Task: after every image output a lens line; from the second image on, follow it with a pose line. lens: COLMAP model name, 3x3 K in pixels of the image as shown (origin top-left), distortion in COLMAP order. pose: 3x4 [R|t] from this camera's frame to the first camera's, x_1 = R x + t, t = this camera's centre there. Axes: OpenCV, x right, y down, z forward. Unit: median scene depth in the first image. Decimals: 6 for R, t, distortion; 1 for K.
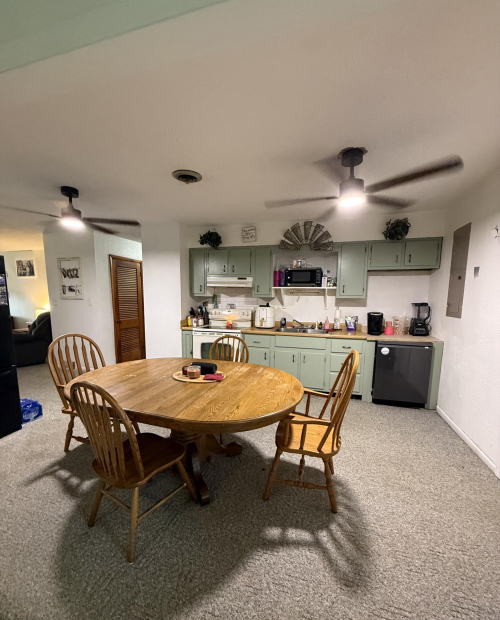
lens RADIAL K [[265.0, 0, 249.6], [0, 265.0, 331.7], [0, 0, 1]] dist [-0.008992, 0.000578]
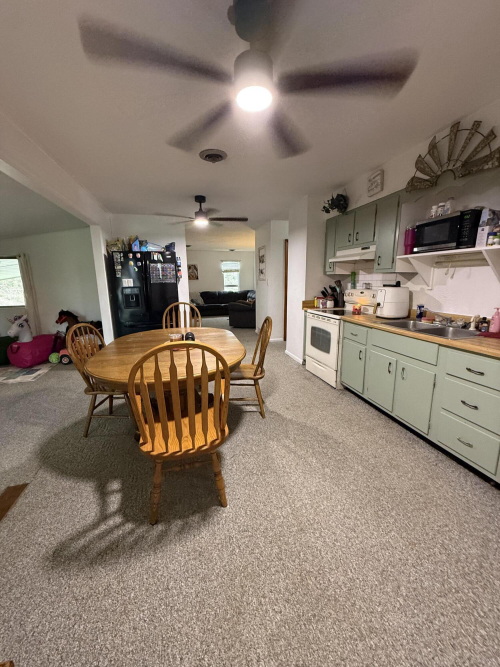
lens RADIAL K [[265.1, 0, 248.7], [0, 265.1, 332.3], [0, 0, 1]] dist [-0.006806, 0.000781]
pose [[0.515949, 0.151818, -0.843058, 0.470287], [-0.099542, 0.988128, 0.117023, -0.021702], [0.850816, 0.023542, 0.524936, 0.341766]]
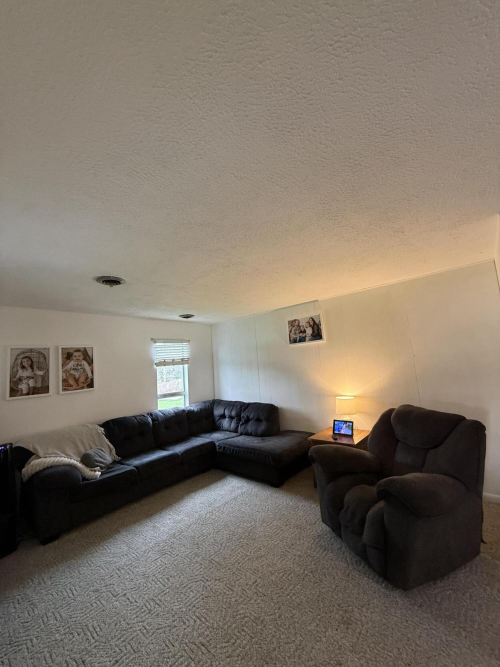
lens RADIAL K [[265.1, 0, 251.7], [0, 265.1, 332.2], [0, 0, 1]] dist [-0.006806, 0.000781]
pose [[0.904557, -0.120380, -0.409006, -1.190421], [0.014002, 0.967182, -0.253699, -0.126629], [0.426123, 0.223758, 0.876557, 0.652608]]
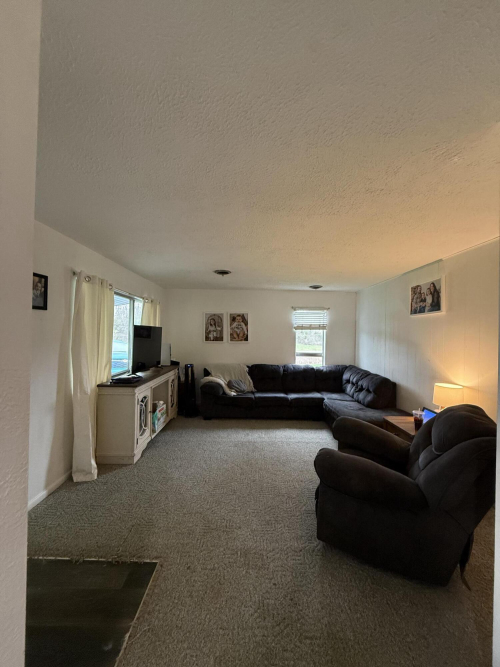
lens RADIAL K [[265.1, 0, 249.3], [0, 265.1, 330.7], [0, 0, 1]] dist [-0.006806, 0.000781]
pose [[0.284893, -0.011191, -0.958494, -0.758329], [-0.152004, 0.986752, -0.056701, -0.159453], [0.946430, 0.161849, 0.279418, 0.902260]]
